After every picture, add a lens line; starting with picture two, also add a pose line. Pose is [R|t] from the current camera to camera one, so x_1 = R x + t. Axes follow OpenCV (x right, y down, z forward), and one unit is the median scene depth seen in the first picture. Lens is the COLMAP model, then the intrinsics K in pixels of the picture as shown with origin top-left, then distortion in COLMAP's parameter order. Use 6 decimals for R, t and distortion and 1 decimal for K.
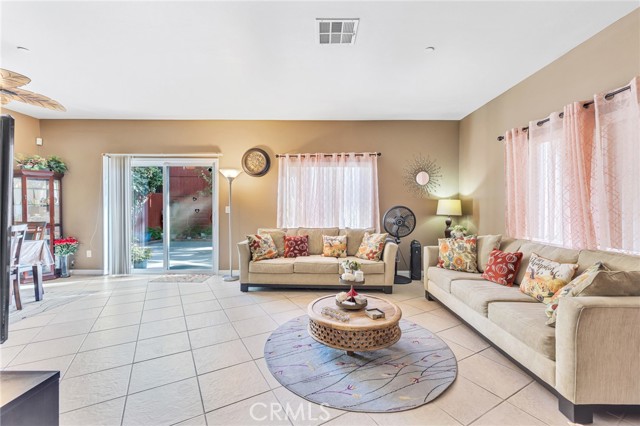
lens RADIAL K [[275.3, 0, 309.0], [0, 275.3, 211.7], [0, 0, 1]] dist [-0.005295, -0.000083]
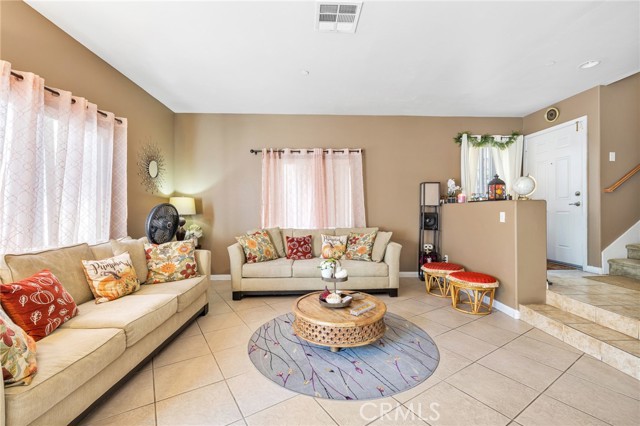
lens RADIAL K [[275.3, 0, 319.0], [0, 275.3, 210.8], [0, 0, 1]] dist [-0.005295, -0.000083]
pose [[-0.073339, -0.012162, 0.997233, -0.618298], [0.013086, 0.999828, 0.013156, -0.008227], [-0.997221, 0.014015, -0.073167, 0.839667]]
